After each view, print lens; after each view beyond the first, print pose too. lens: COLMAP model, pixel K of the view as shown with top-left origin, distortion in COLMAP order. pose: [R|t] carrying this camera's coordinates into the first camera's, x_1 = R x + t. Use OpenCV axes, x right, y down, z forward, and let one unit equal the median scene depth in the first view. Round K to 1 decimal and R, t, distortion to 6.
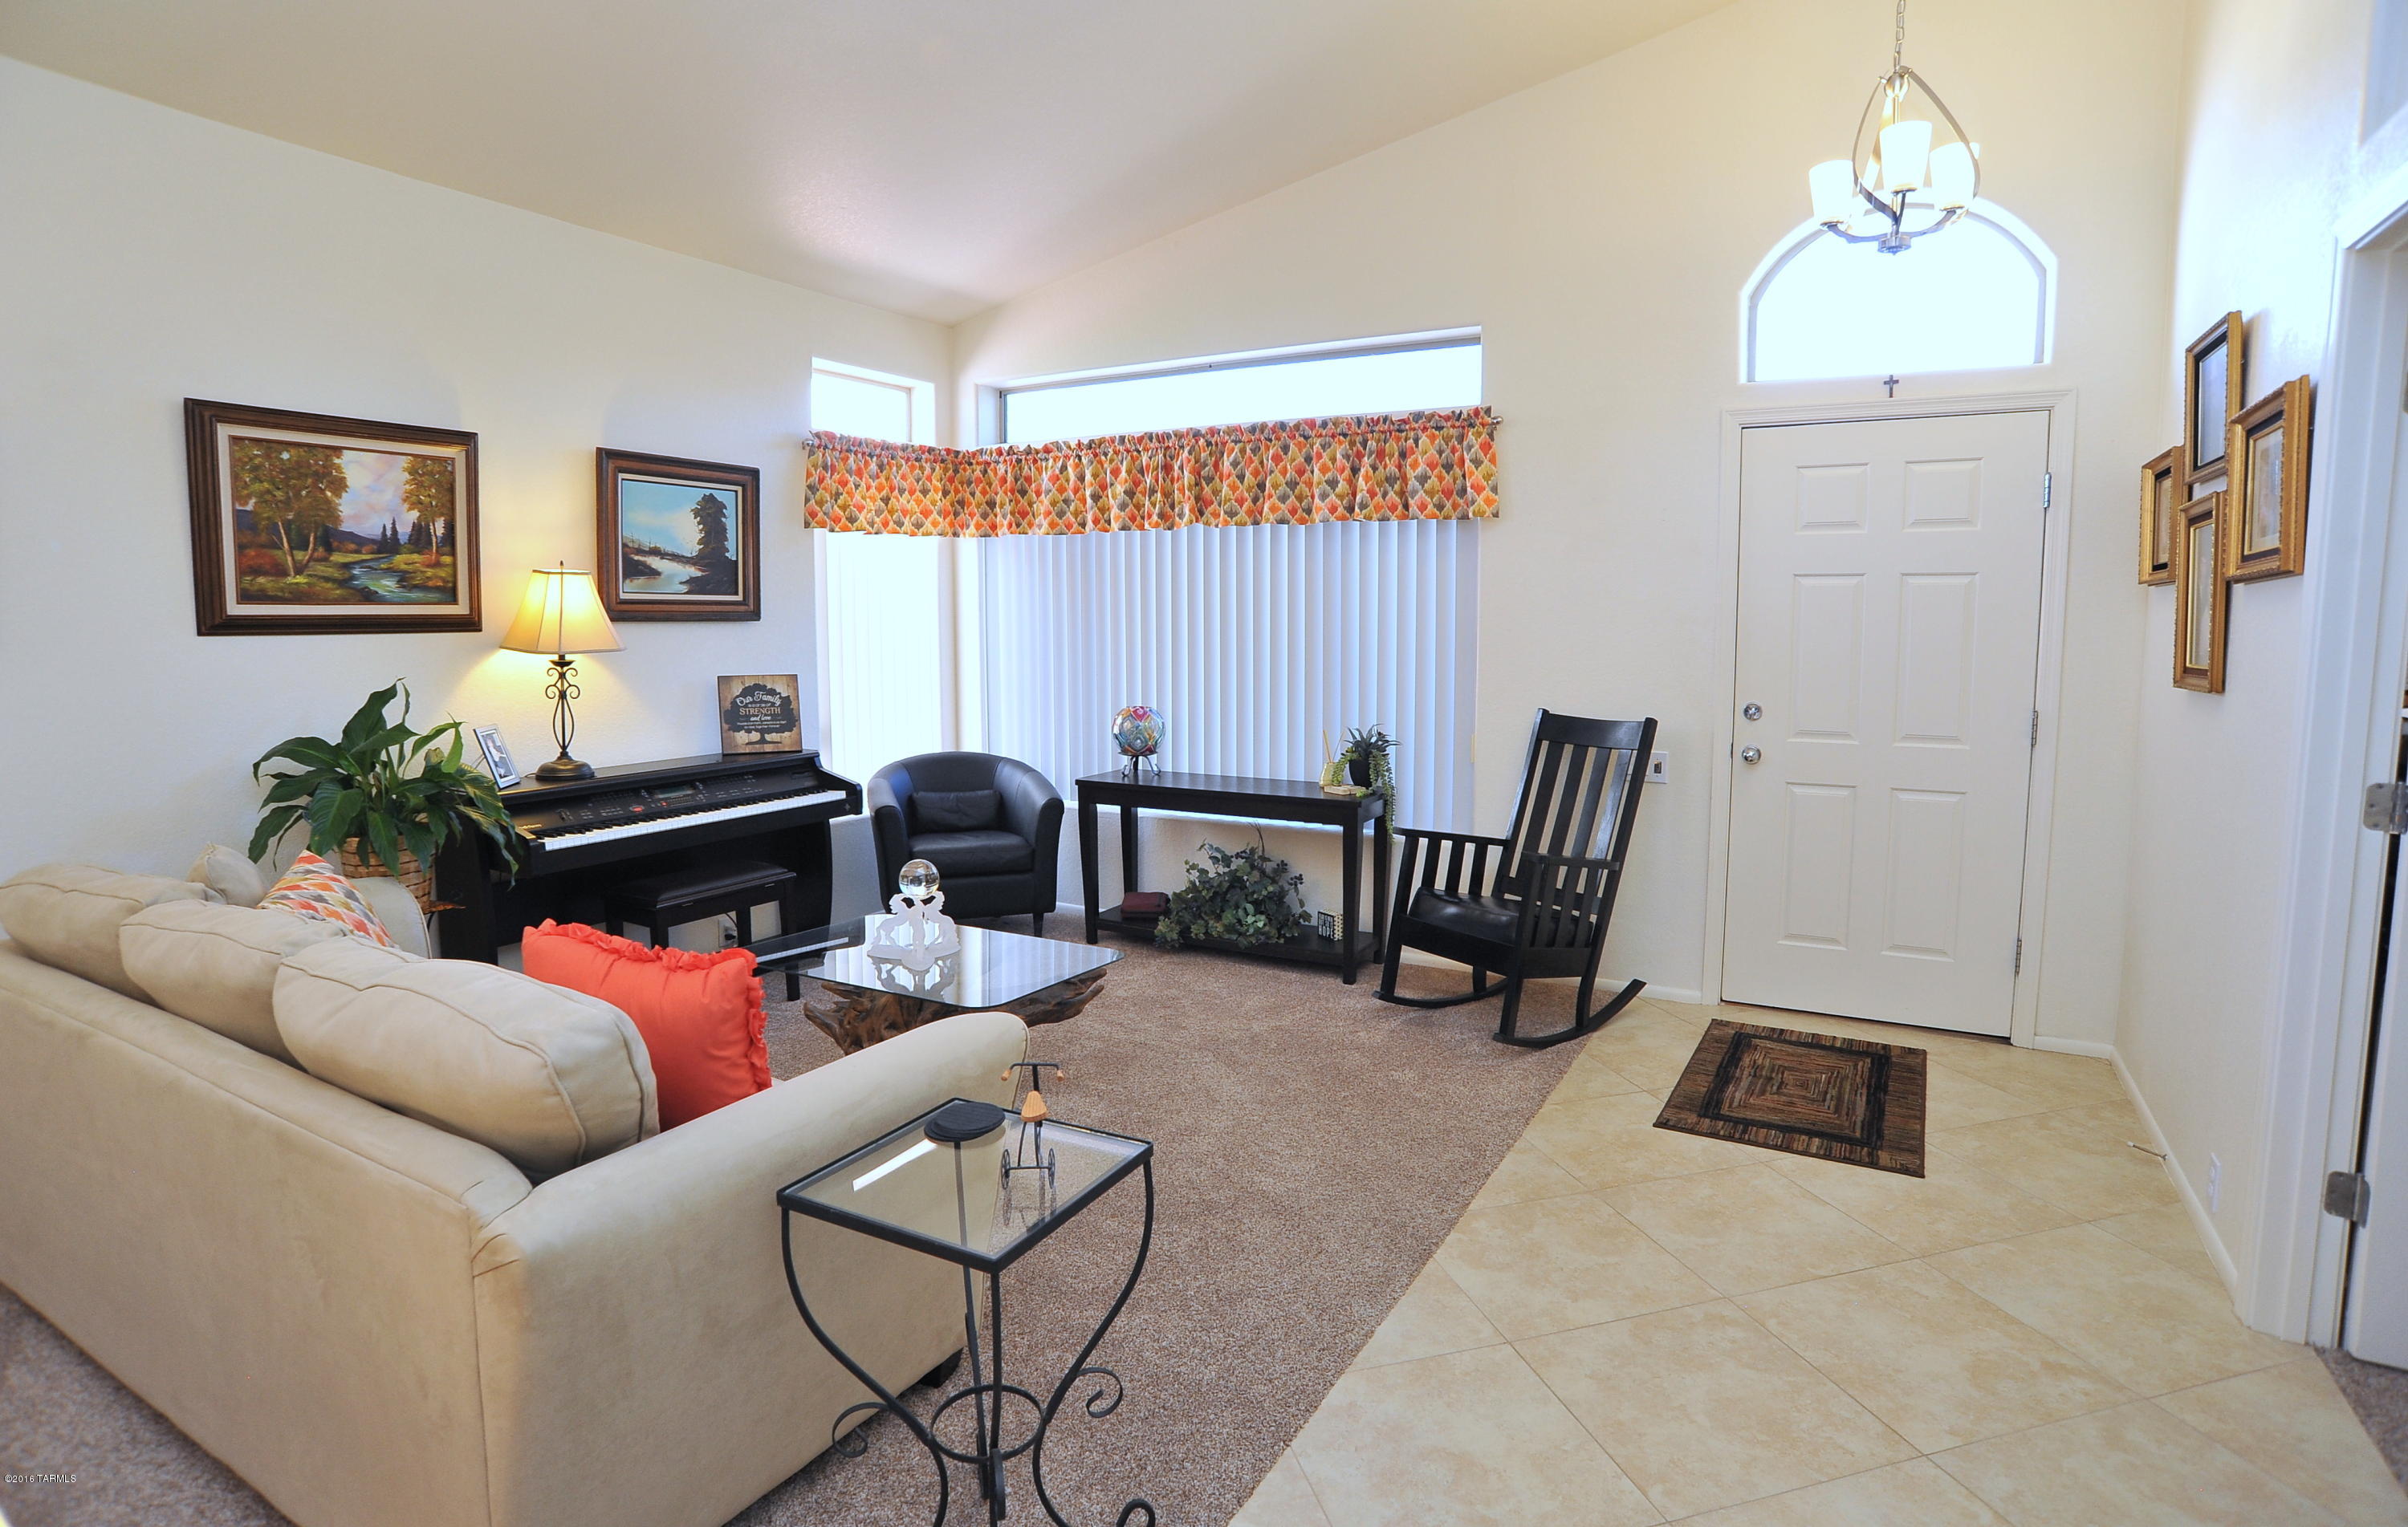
lens RADIAL K [[1223.0, 0, 1210.8], [0, 1223.0, 742.0], [0, 0, 1]] dist [-0.110434, 0.055566]
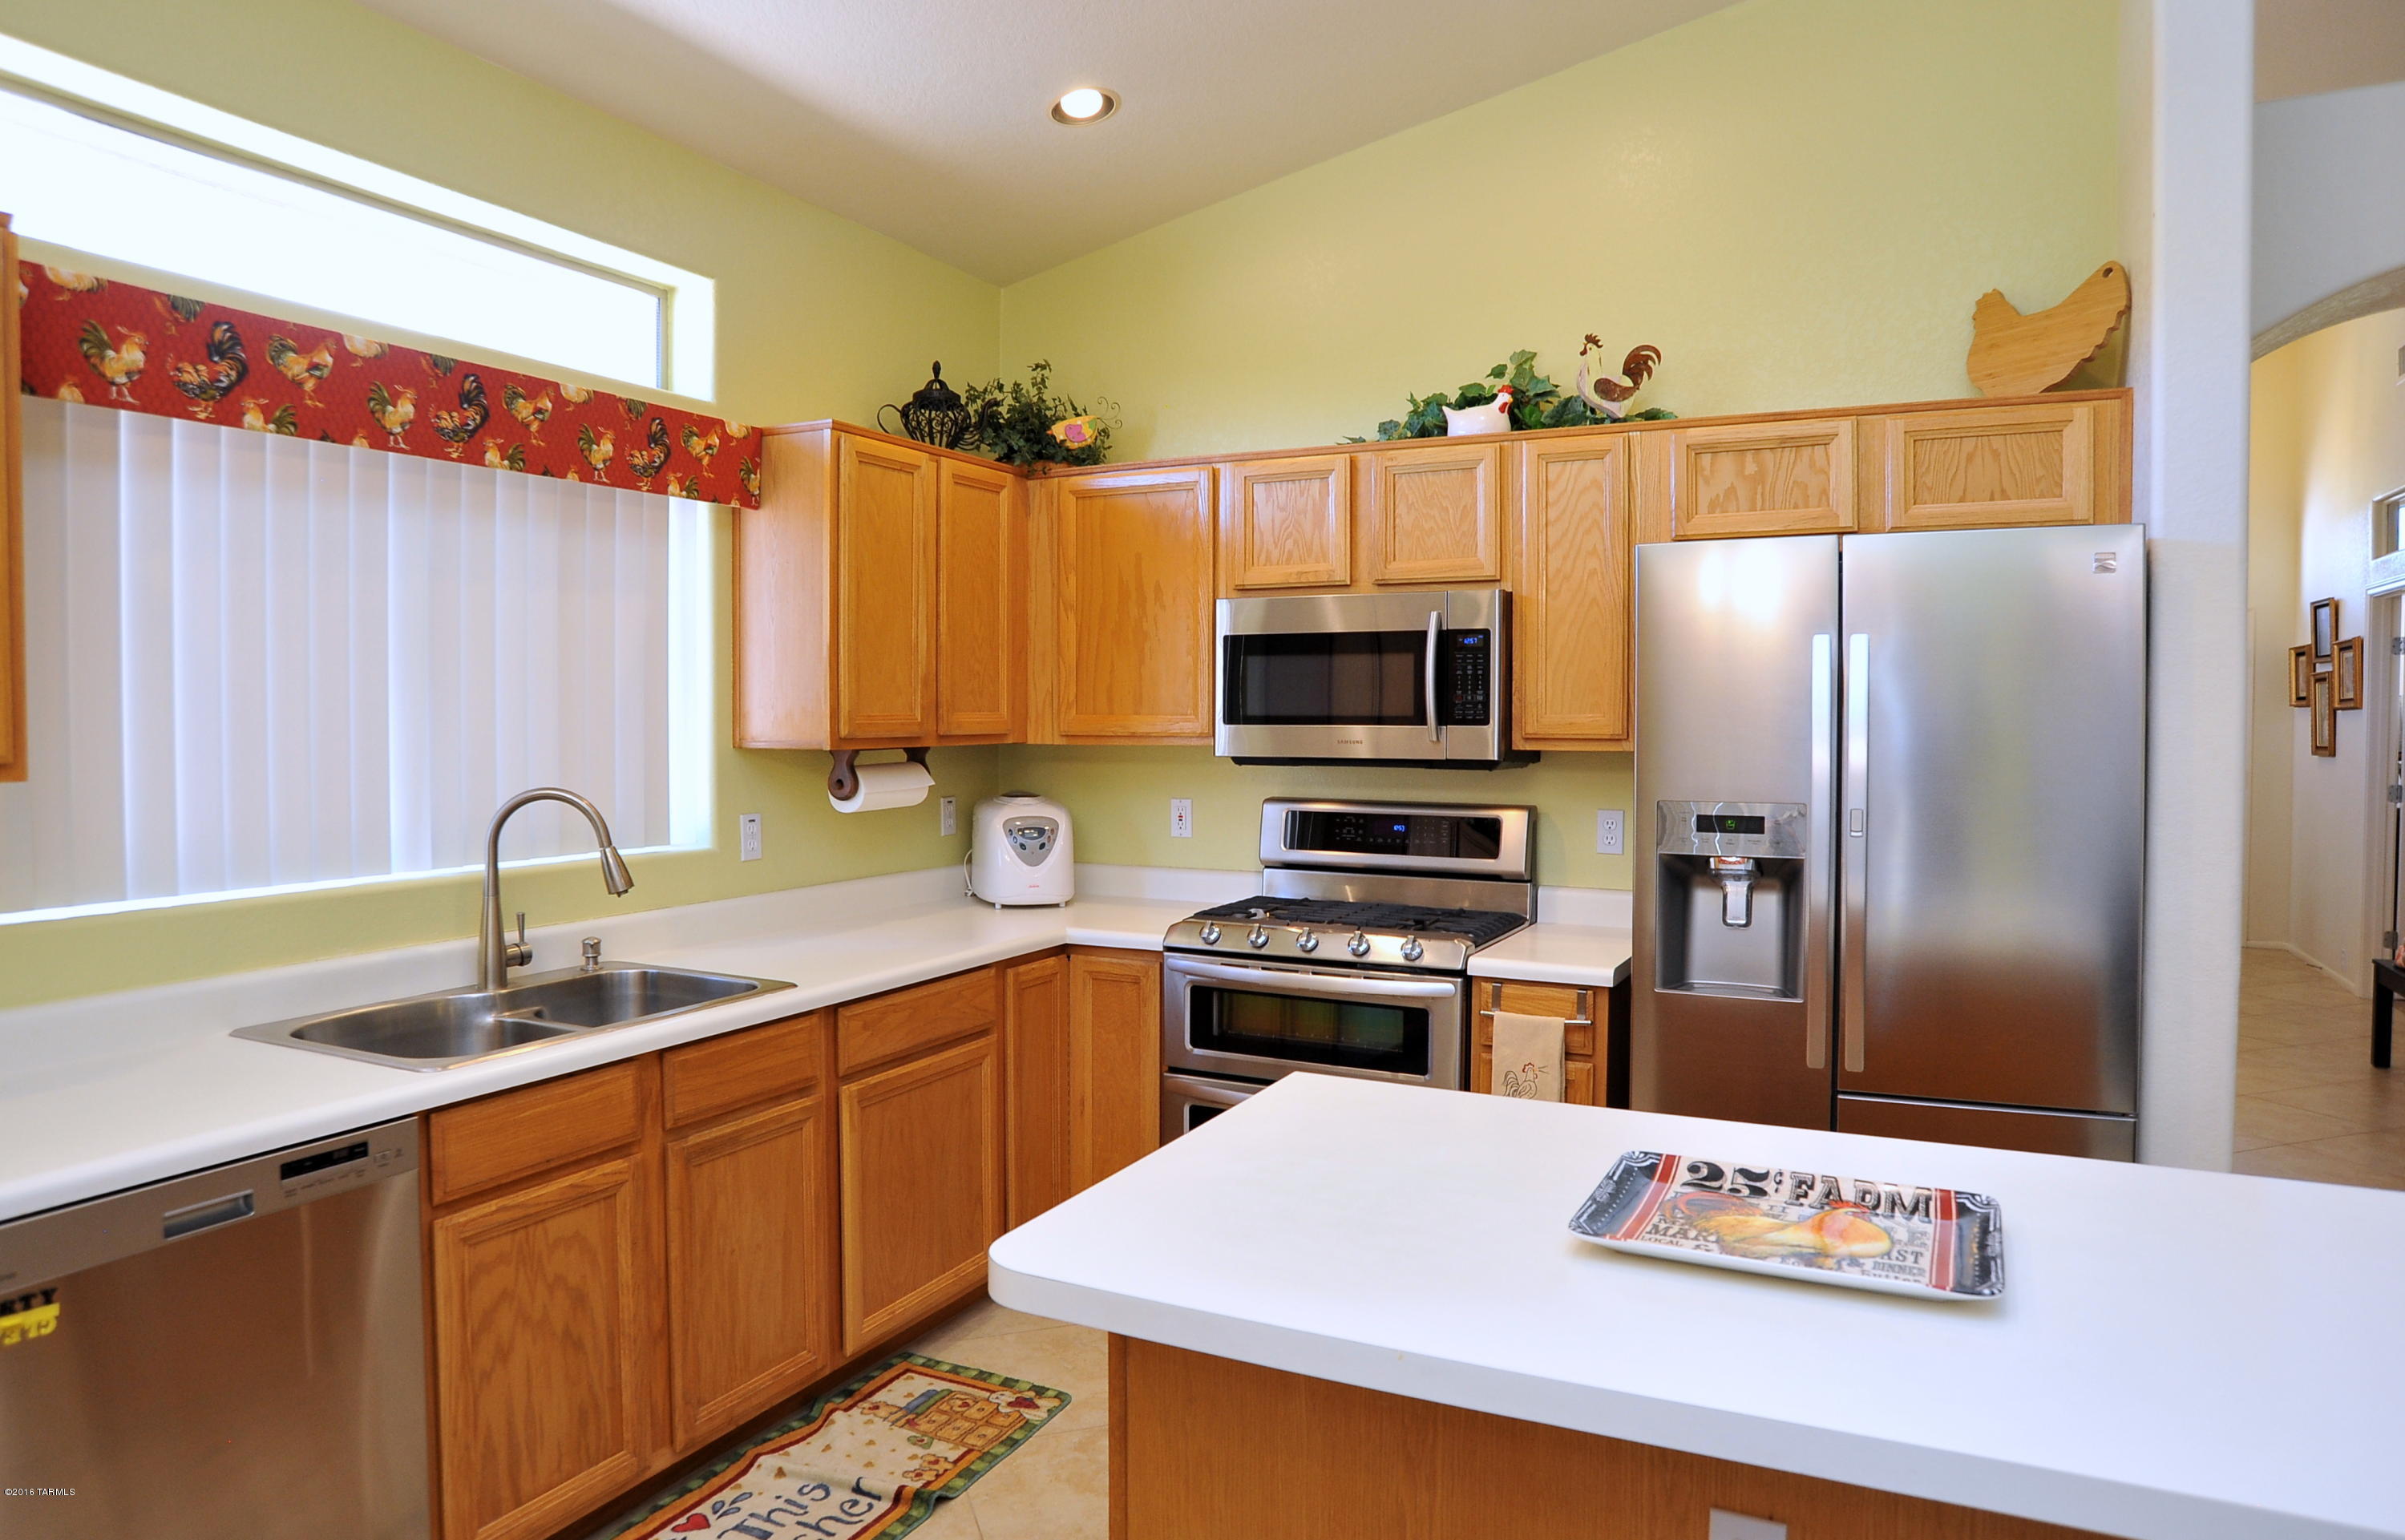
lens RADIAL K [[1473.8, 0, 1211.6], [0, 1473.8, 753.9], [0, 0, 1]] dist [-0.095537, 0.053561]
pose [[0.998210, 0.001984, 0.059772, -1.002951], [0.002185, 0.997572, -0.069609, 0.095716], [-0.059765, 0.069615, 0.995782, -1.100030]]
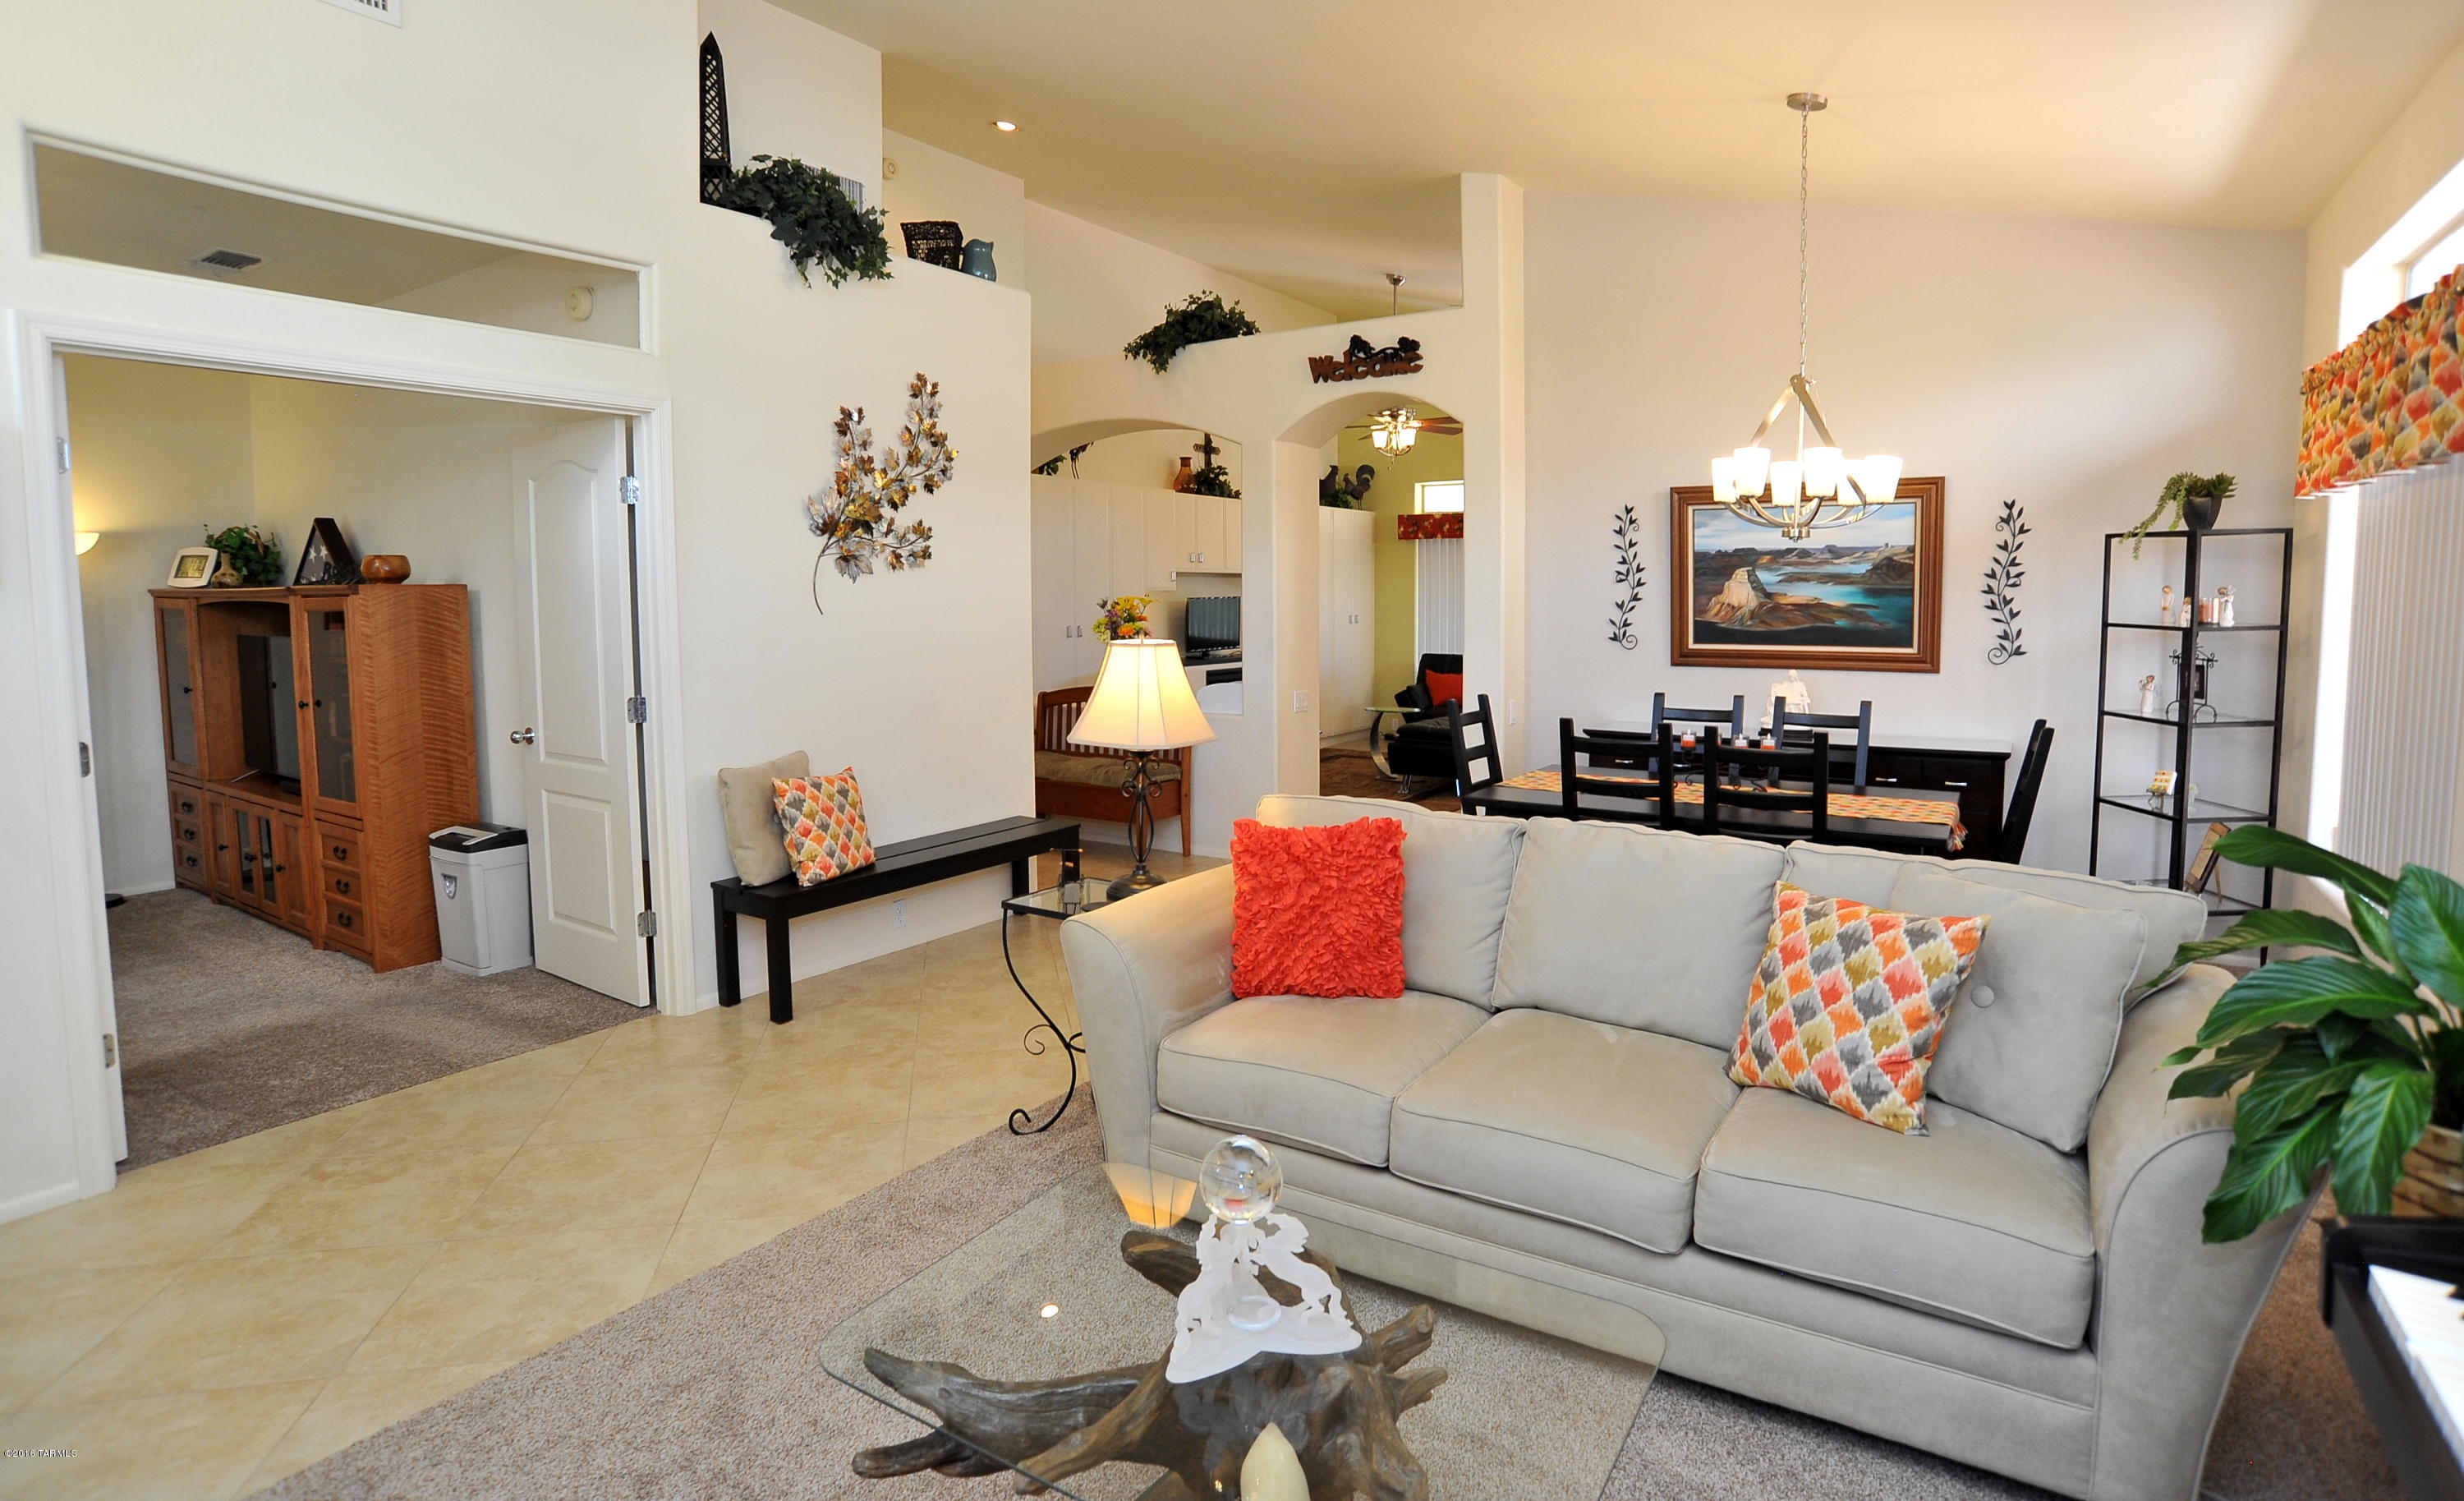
lens RADIAL K [[1257.1, 0, 1229.7], [0, 1257.1, 690.3], [0, 0, 1]] dist [-0.106229, 0.052784]
pose [[-0.997967, 0.000974, 0.063732, -0.207265], [0.012230, 0.984230, 0.176470, -0.125373], [-0.062555, 0.176890, -0.982241, 1.122739]]
